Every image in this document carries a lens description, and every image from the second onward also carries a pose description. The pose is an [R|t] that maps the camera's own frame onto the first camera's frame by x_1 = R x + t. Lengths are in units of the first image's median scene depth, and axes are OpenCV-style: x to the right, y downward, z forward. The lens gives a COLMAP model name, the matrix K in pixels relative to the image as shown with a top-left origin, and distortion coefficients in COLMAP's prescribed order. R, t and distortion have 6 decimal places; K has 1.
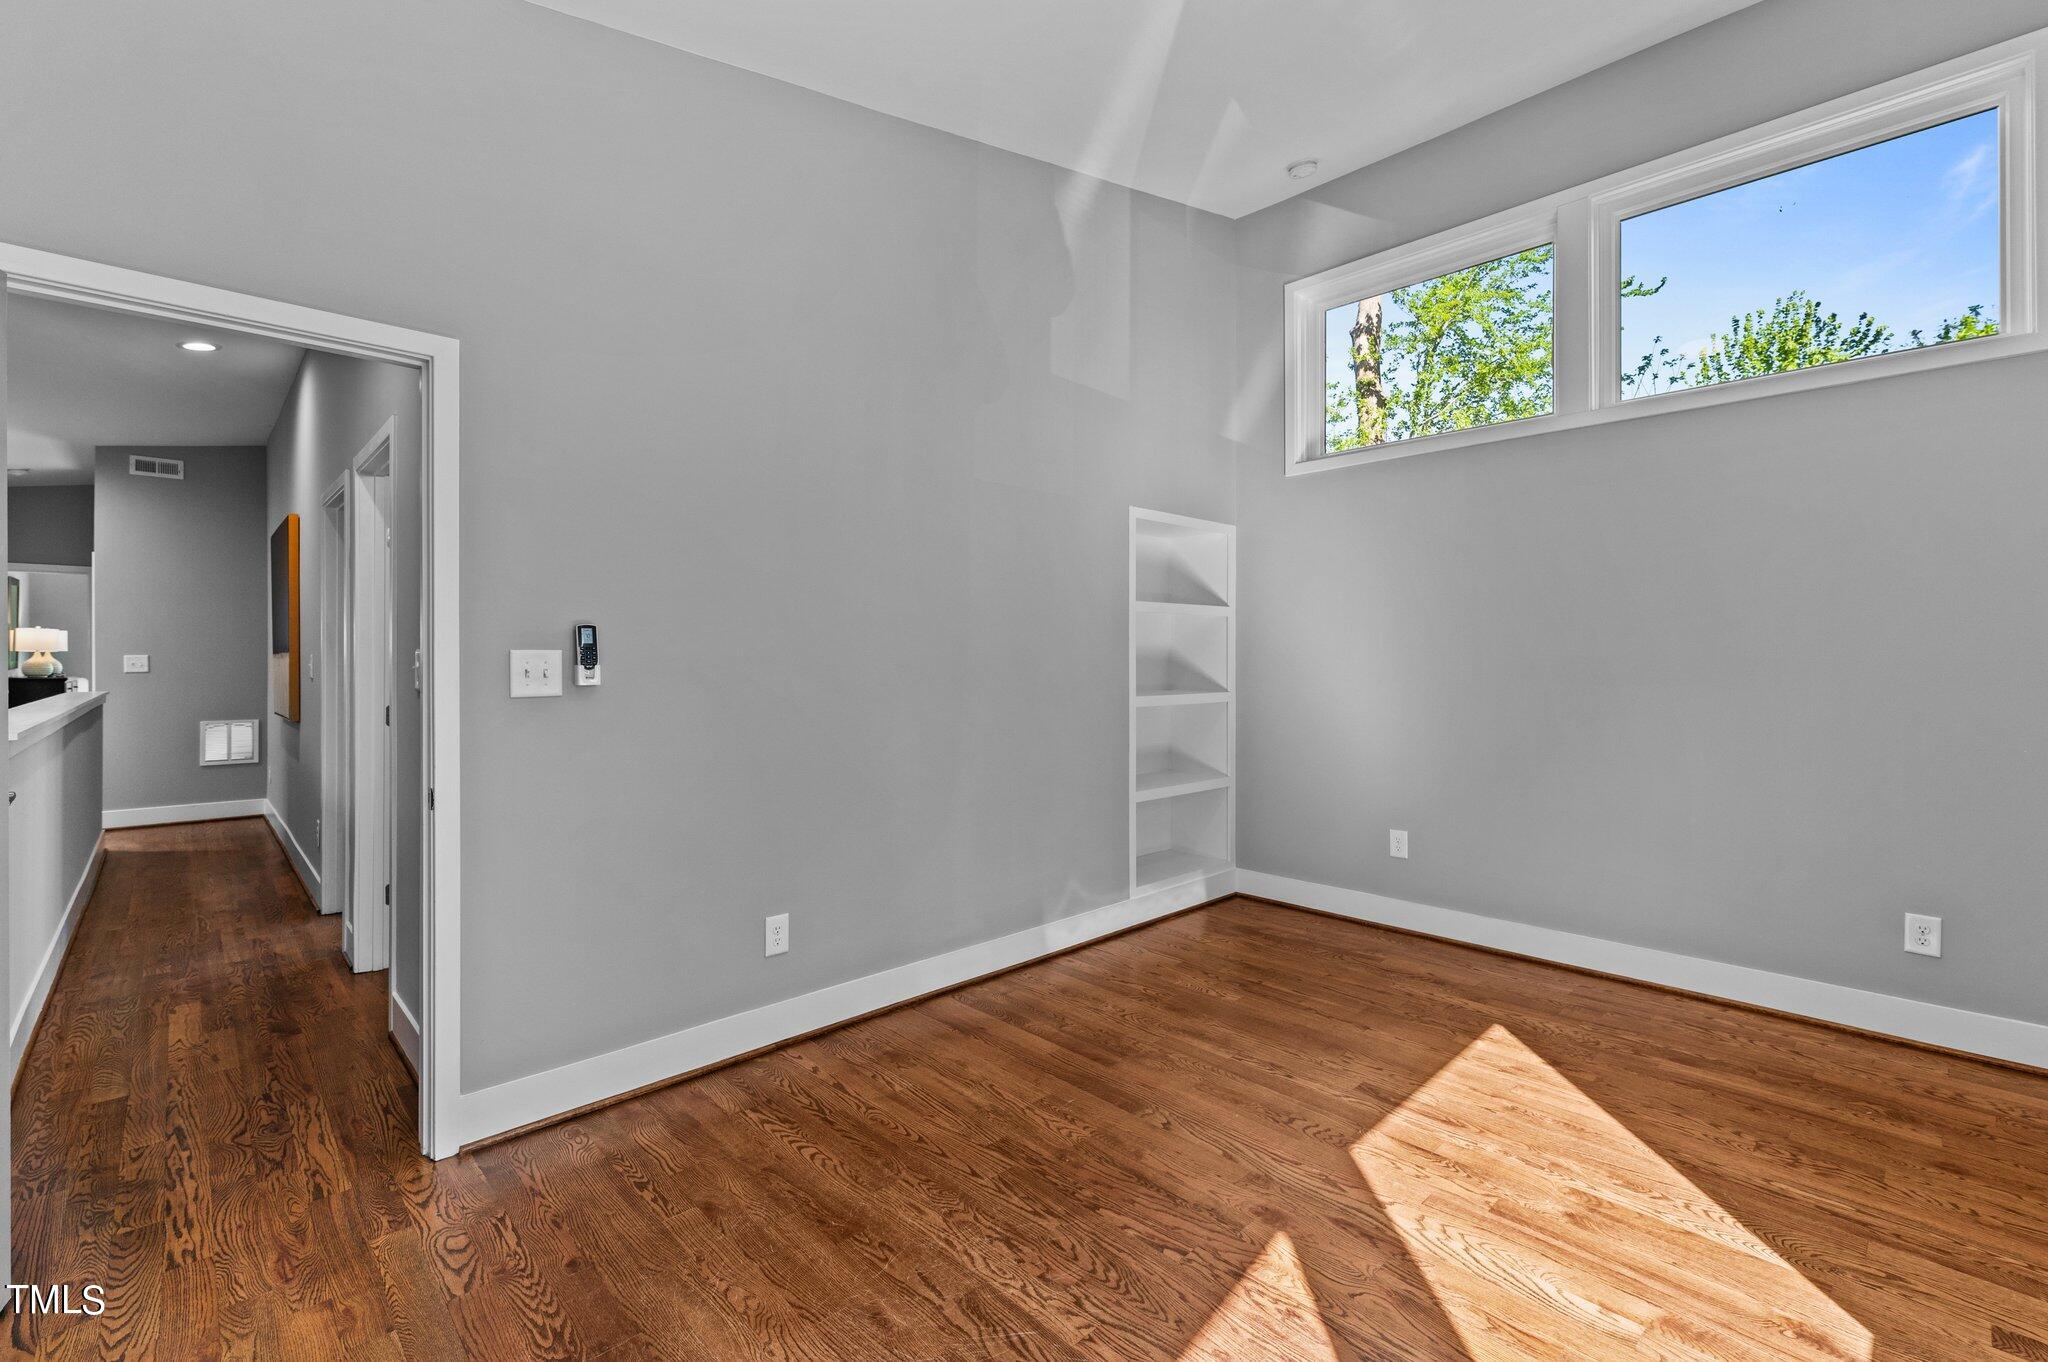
lens RADIAL K [[882.1, 0, 1002.7], [0, 882.1, 661.9], [0, 0, 1]] dist [0.001882, -0.002245]
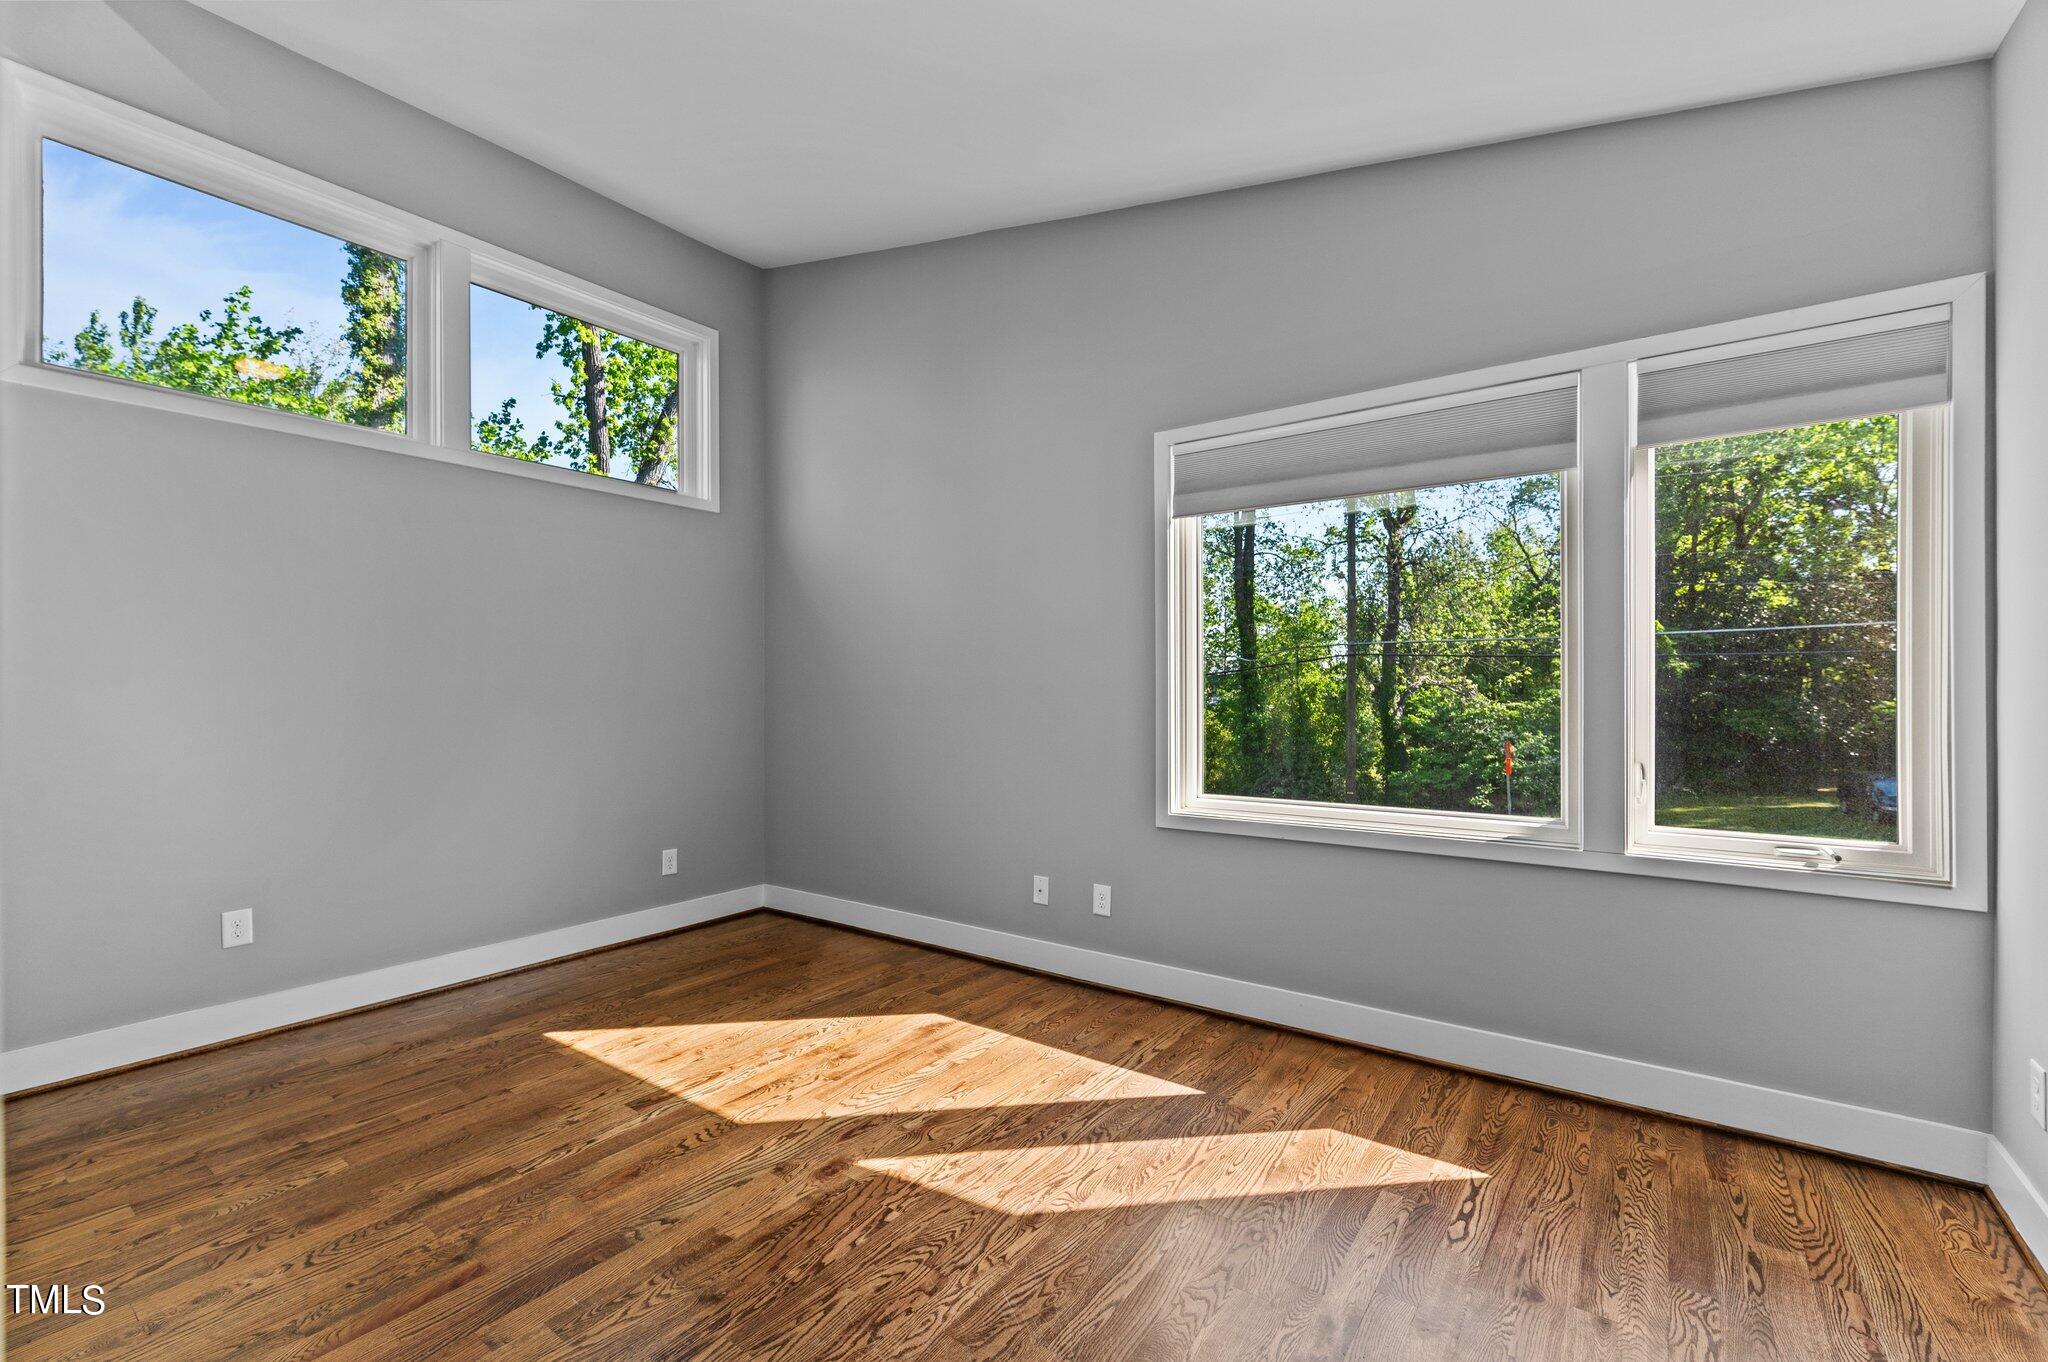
lens RADIAL K [[882.1, 0, 1012.4], [0, 882.1, 686.7], [0, 0, 1]] dist [0.001882, -0.002245]
pose [[-0.190221, -0.000009, 0.981741, -0.677974], [0.003860, 0.999992, 0.000757, -0.001245], [-0.981734, 0.003933, -0.190220, 0.767121]]
